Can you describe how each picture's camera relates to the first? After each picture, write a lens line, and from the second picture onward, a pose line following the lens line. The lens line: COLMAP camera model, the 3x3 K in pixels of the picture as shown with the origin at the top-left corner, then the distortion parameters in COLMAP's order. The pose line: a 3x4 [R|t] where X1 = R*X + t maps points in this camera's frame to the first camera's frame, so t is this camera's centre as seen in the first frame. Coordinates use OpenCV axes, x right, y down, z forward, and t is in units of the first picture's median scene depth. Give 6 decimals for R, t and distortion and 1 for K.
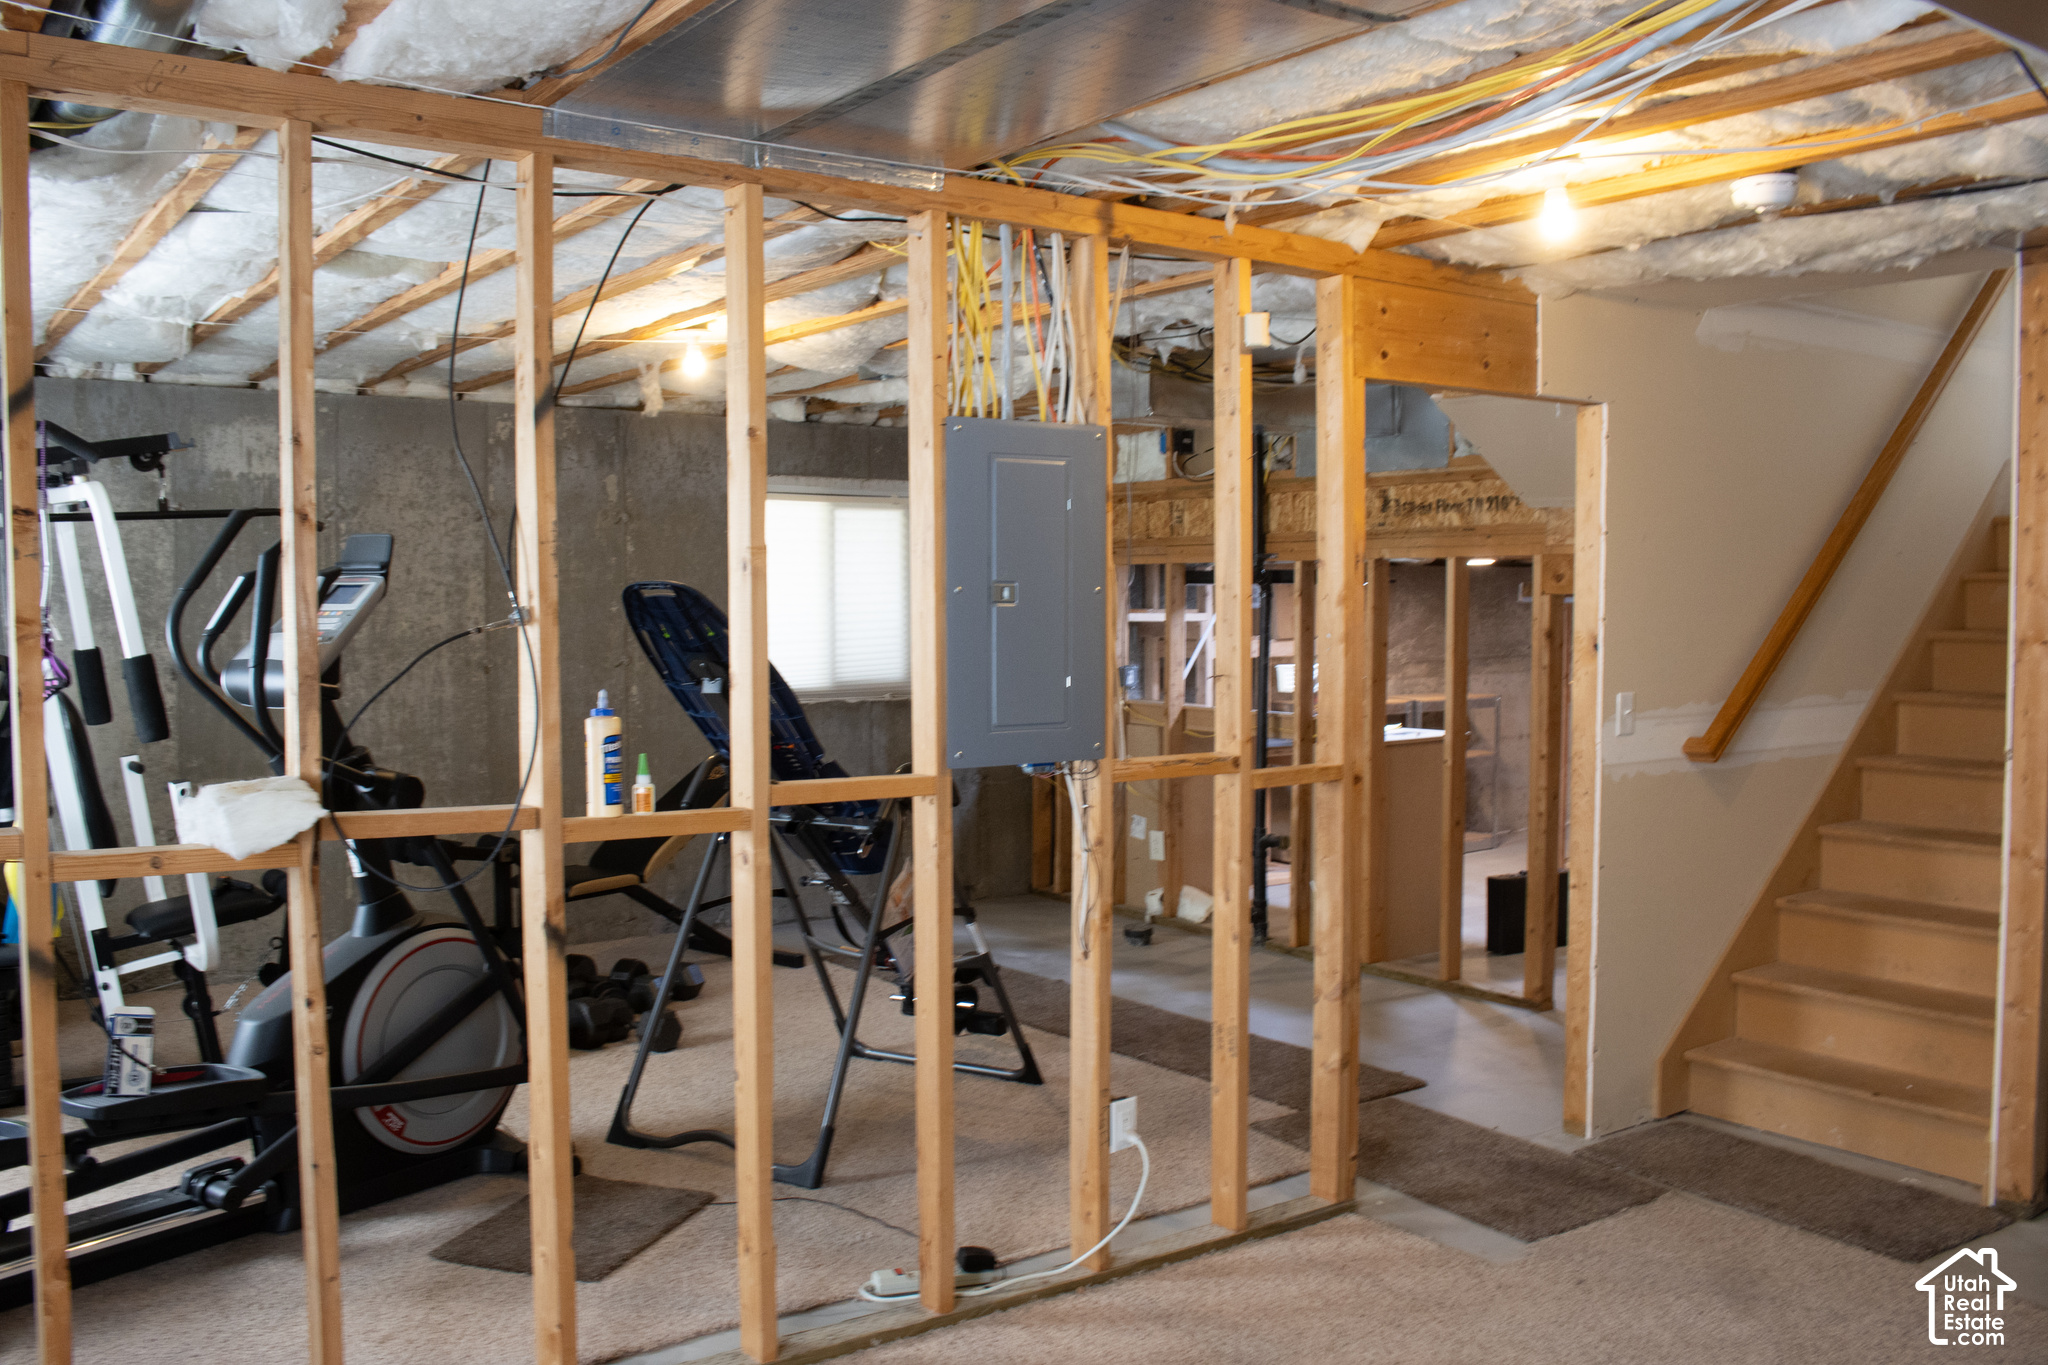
lens RADIAL K [[1755.2, 0, 1028.9], [0, 1755.2, 679.5], [0, 0, 1]] dist [-0.144107, 0.083618]
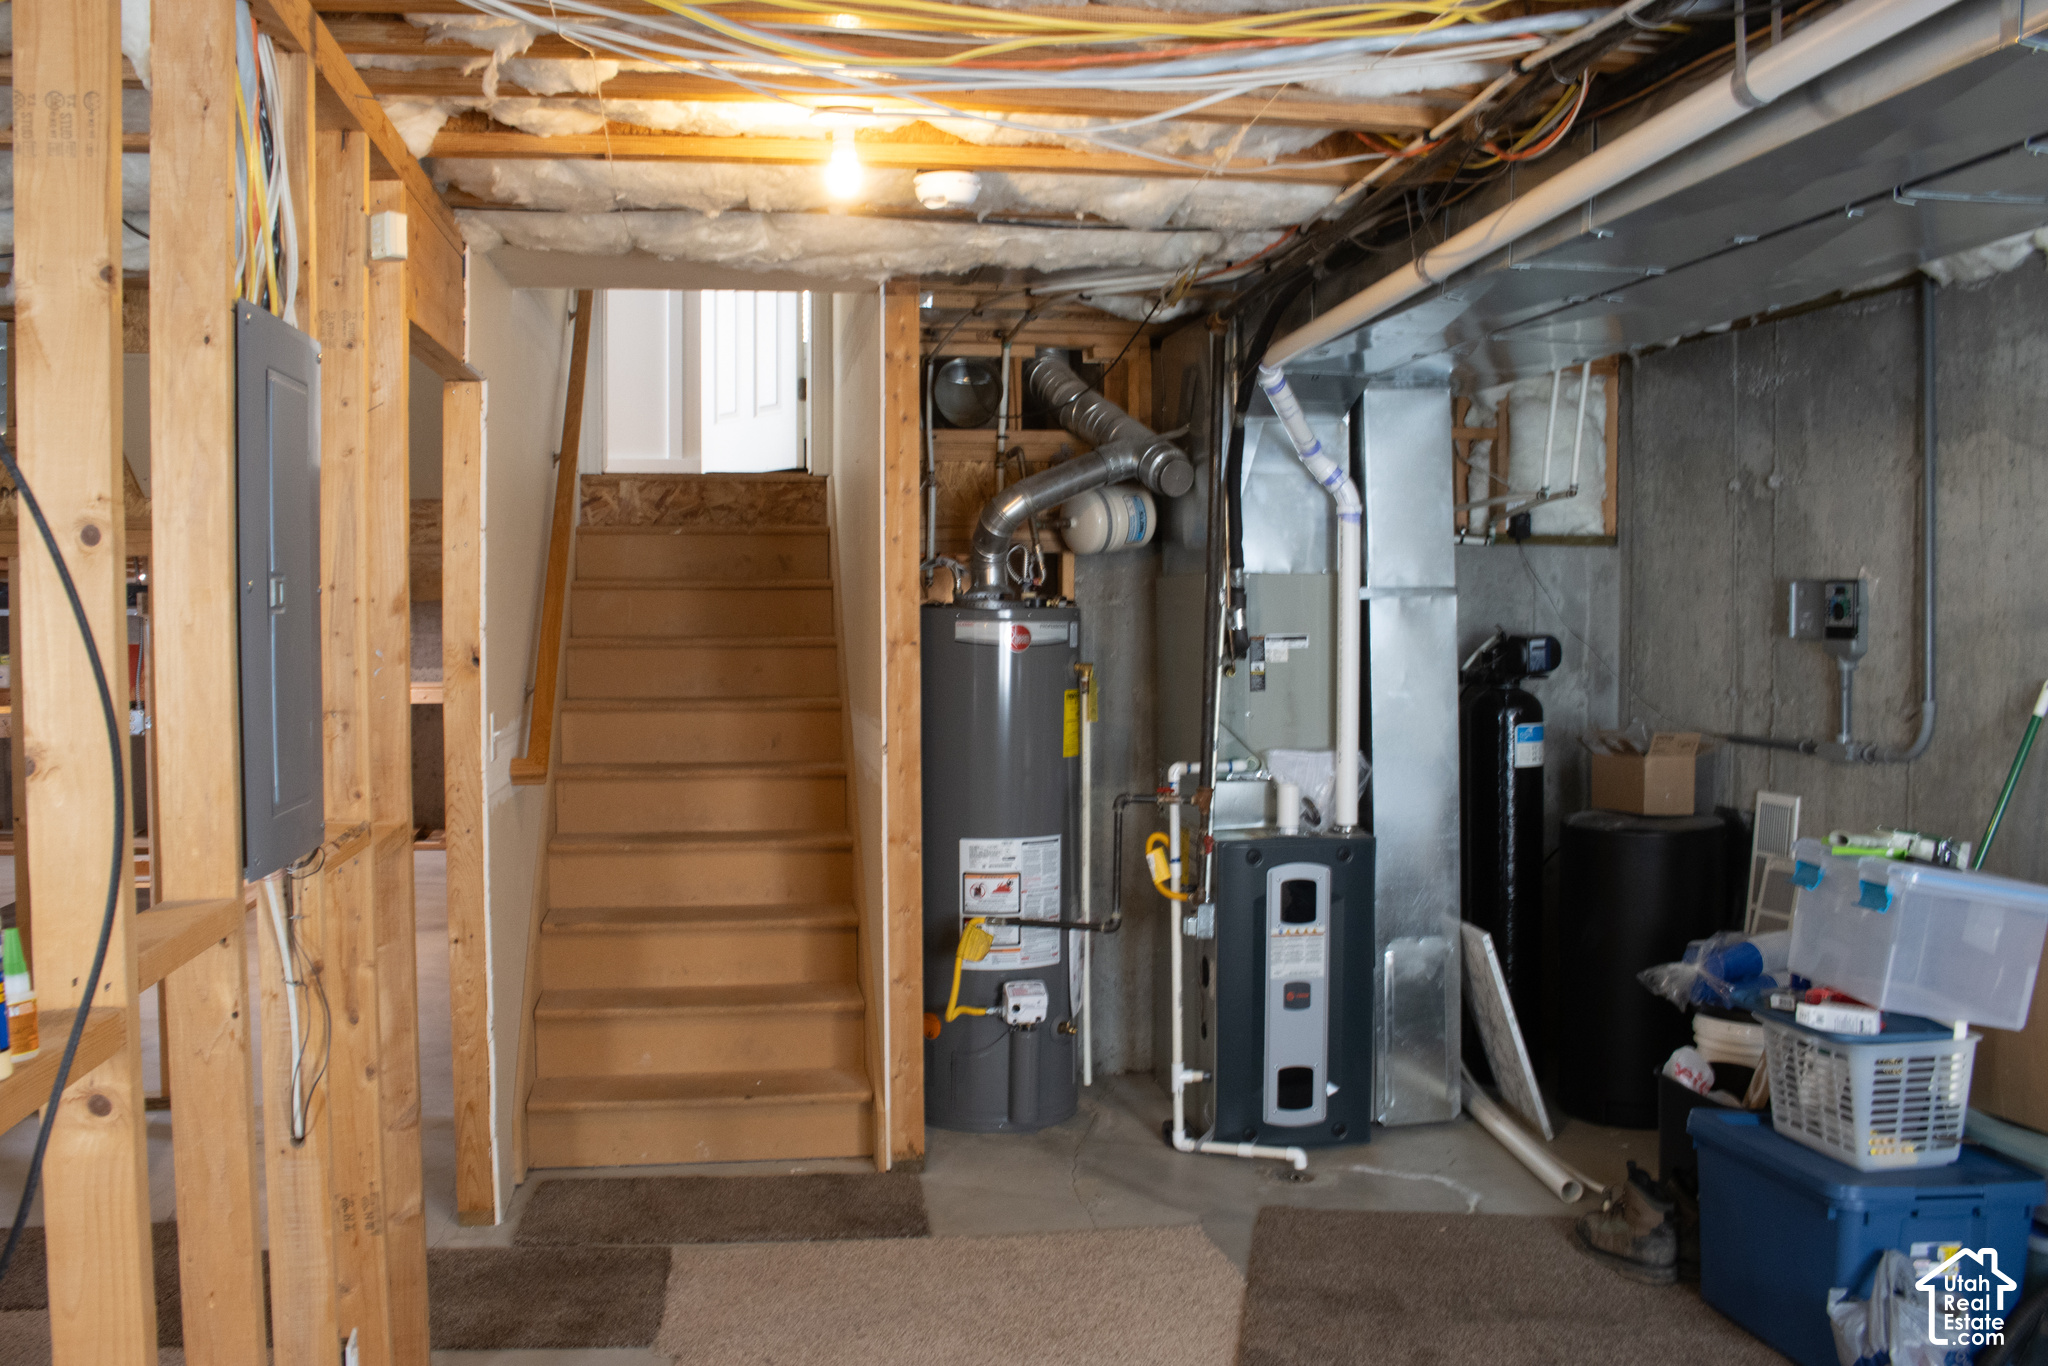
lens RADIAL K [[1755.2, 0, 1026.0], [0, 1755.2, 685.5], [0, 0, 1]] dist [-0.144107, 0.083618]
pose [[0.447290, -0.036918, 0.893627, -0.339964], [0.043136, 0.998875, 0.019675, -0.012238], [-0.893348, 0.029747, 0.448379, 0.384353]]
